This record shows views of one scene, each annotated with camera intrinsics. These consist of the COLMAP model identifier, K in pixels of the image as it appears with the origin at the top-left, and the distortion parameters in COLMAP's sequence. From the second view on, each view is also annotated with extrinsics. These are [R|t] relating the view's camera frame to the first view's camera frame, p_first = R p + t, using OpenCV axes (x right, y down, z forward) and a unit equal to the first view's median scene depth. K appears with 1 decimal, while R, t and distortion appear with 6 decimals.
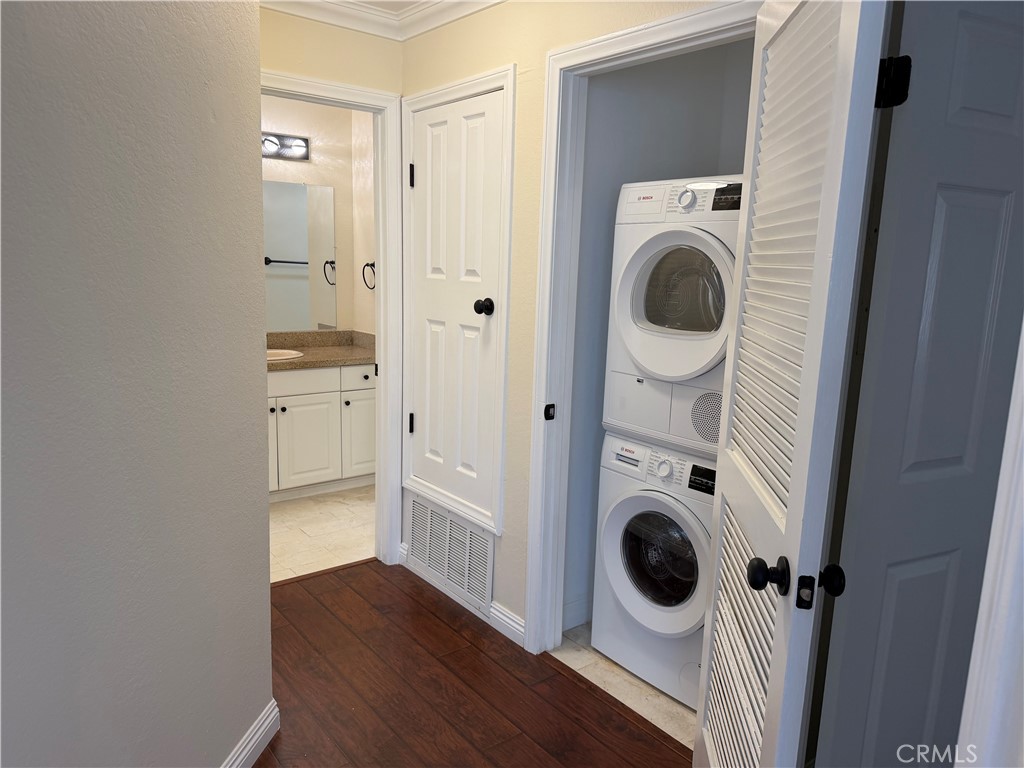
lens RADIAL K [[706.0, 0, 512.0], [0, 706.0, 384.0], [0, 0, 1]] dist [0.003564, 0.000353]
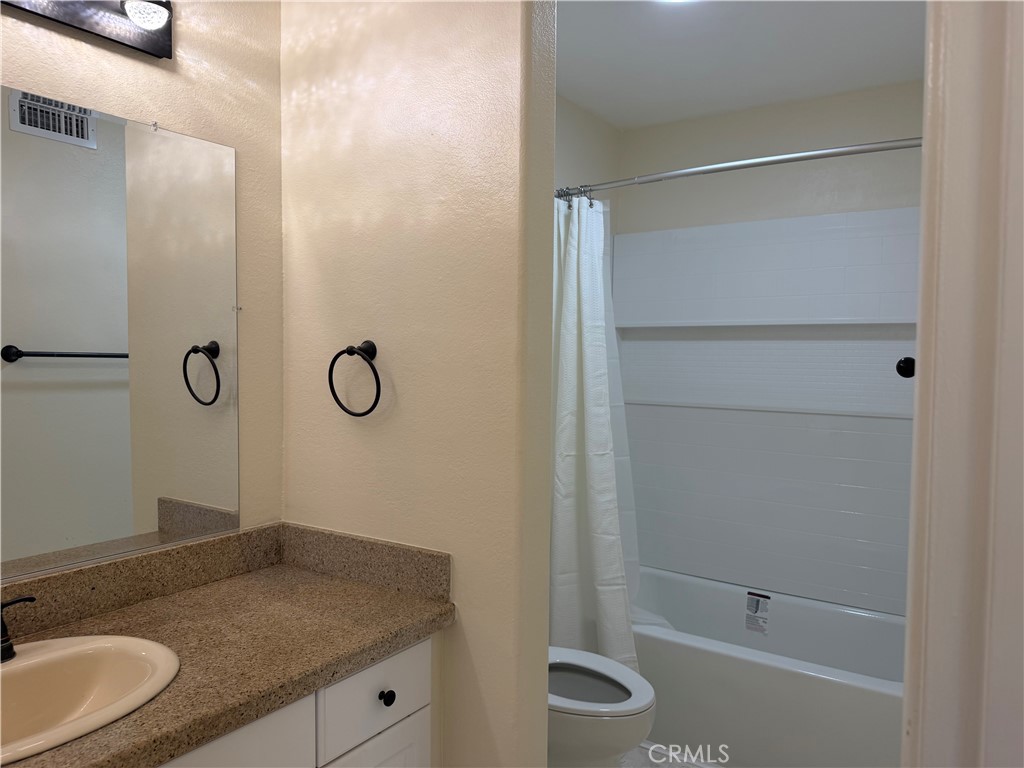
lens RADIAL K [[730.5, 0, 512.0], [0, 730.5, 384.0], [0, 0, 1]] dist [-0.001456, -0.000687]
pose [[0.957082, -0.030987, 0.288155, -0.234116], [0.068605, 0.990232, -0.121382, -0.101723], [-0.281579, 0.135942, 0.949860, 0.626675]]
